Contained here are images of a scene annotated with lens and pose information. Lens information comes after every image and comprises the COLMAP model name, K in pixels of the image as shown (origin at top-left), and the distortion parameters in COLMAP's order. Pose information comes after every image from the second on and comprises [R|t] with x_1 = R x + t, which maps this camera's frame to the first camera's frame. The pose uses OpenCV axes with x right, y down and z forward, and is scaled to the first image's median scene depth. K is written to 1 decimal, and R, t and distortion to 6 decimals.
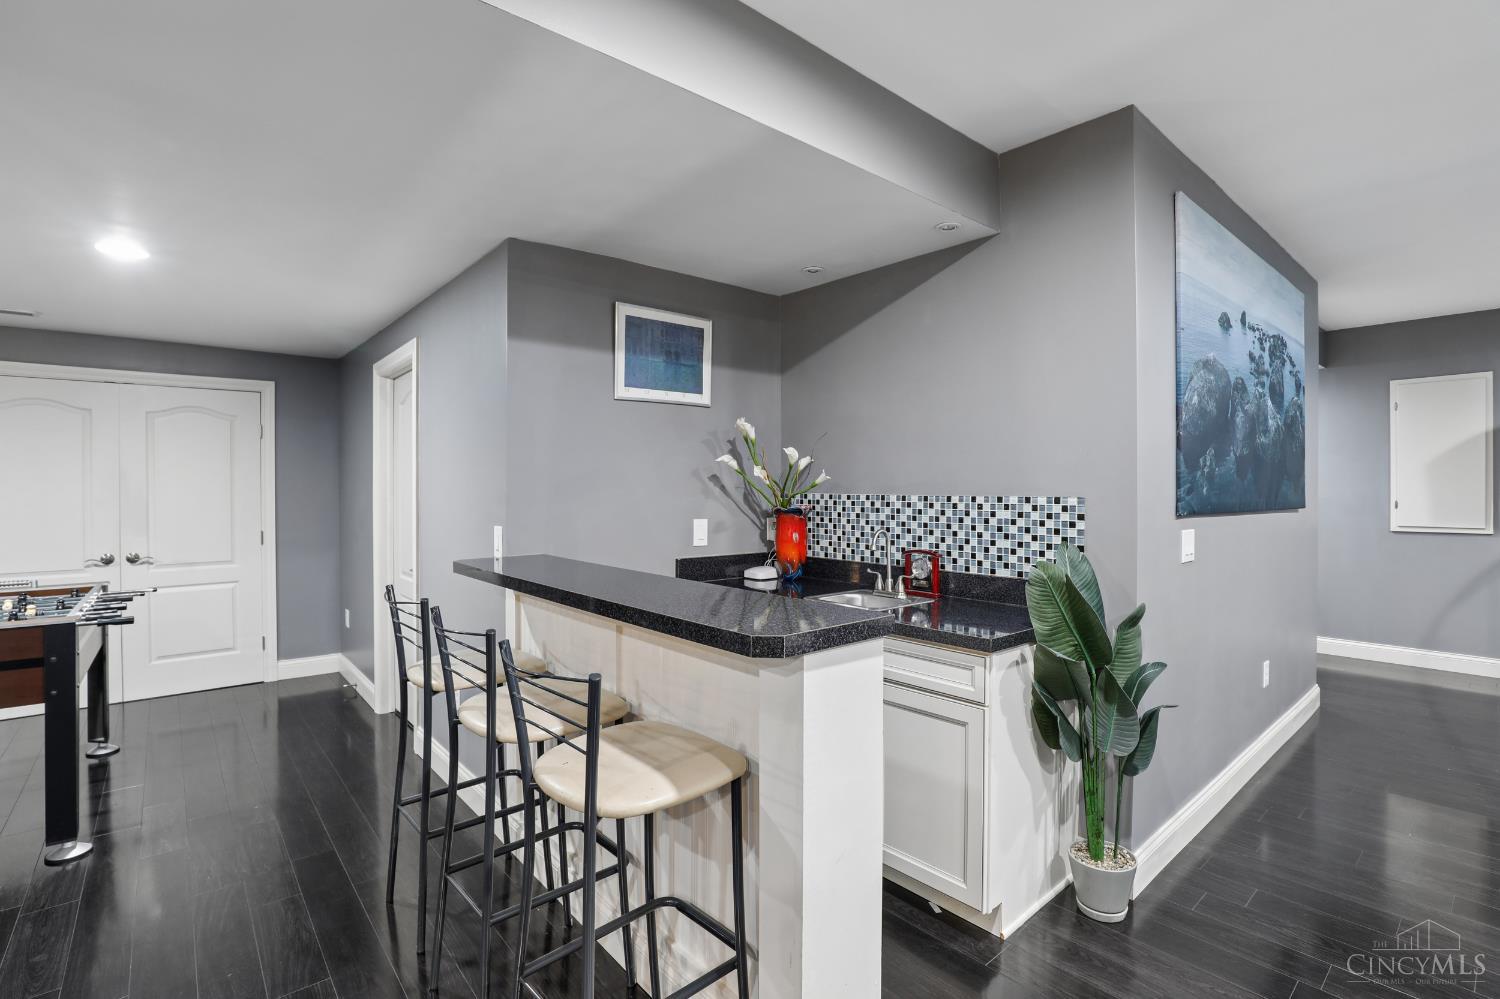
lens RADIAL K [[689.6, 0, 743.7], [0, 689.6, 494.4], [0, 0, 1]] dist [-0.029526, 0.001121]
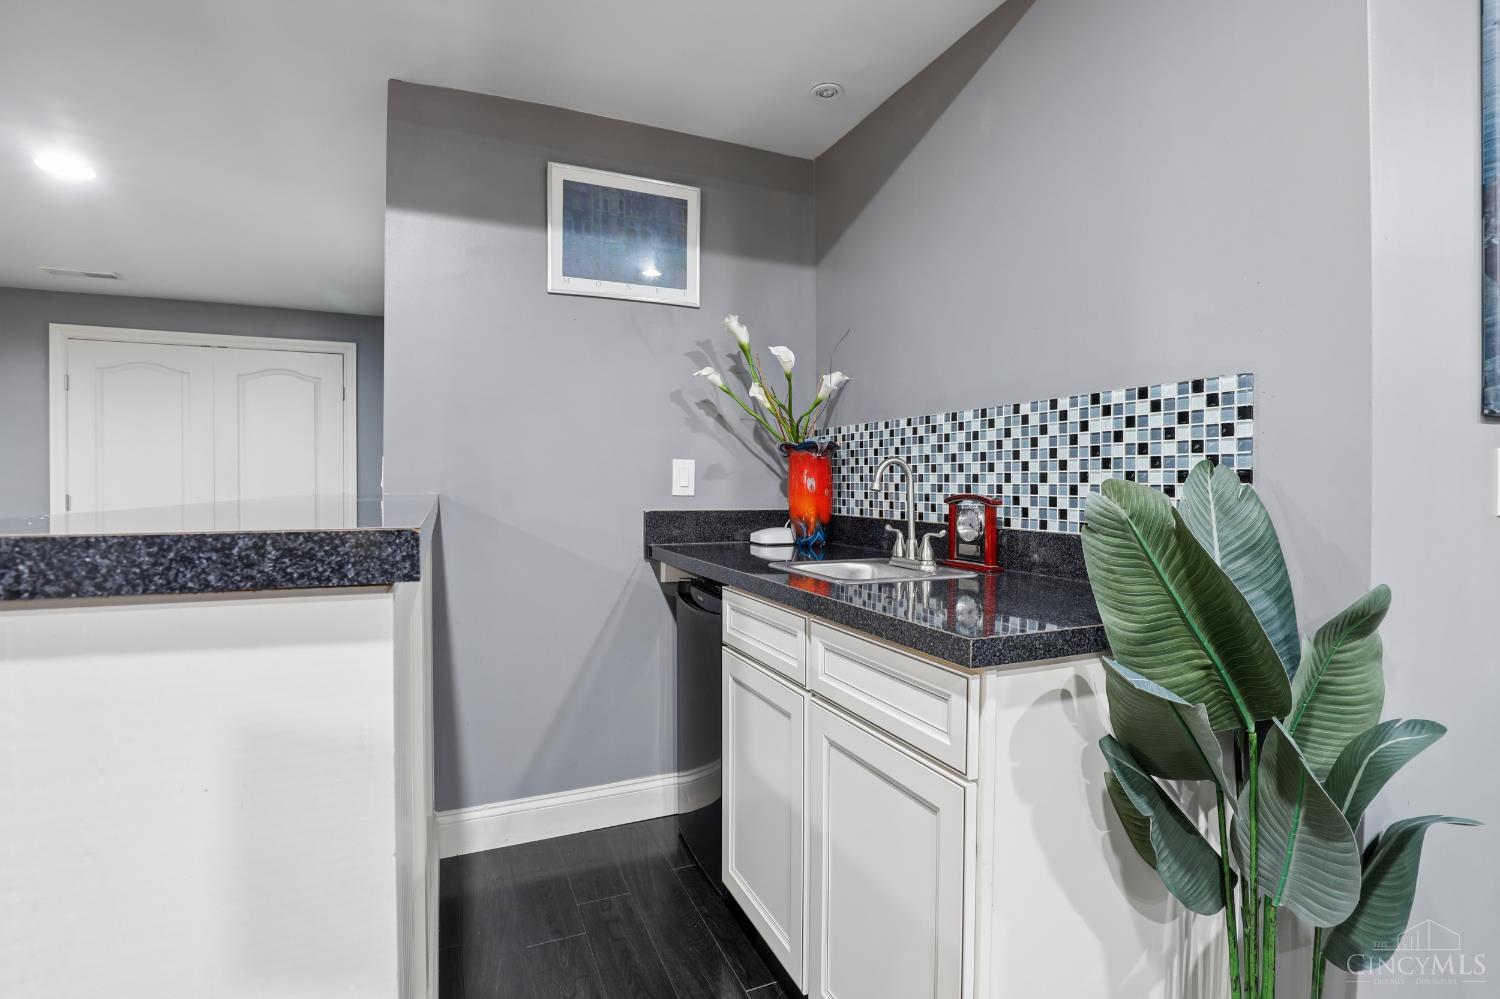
lens RADIAL K [[685.8, 0, 751.3], [0, 685.8, 492.4], [0, 0, 1]] dist [-0.033284, 0.005723]
pose [[0.959585, 0.005745, -0.281360, 0.241252], [-0.005106, 0.999982, 0.003003, 0.077808], [0.281372, -0.001445, 0.959598, 0.359947]]
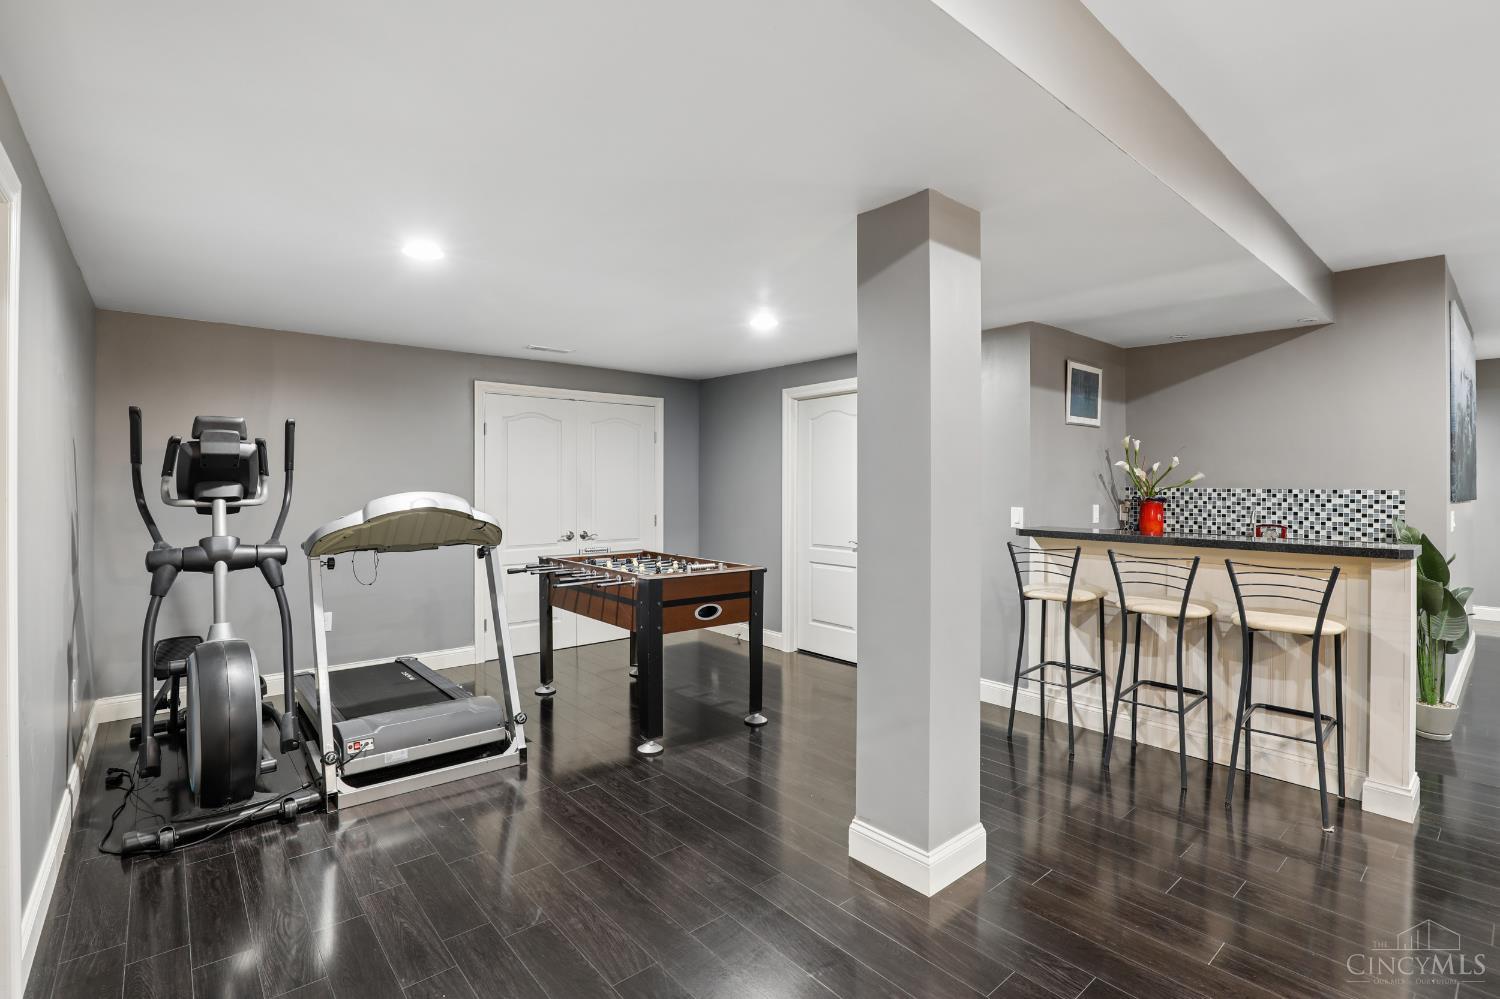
lens RADIAL K [[697.8, 0, 751.9], [0, 697.8, 481.1], [0, 0, 1]] dist [-0.022740, 0.001094]
pose [[0.999912, 0.005870, 0.011908, -0.913497], [-0.005712, 0.999896, -0.013267, 0.011207], [-0.011985, 0.013198, 0.999841, -0.520335]]
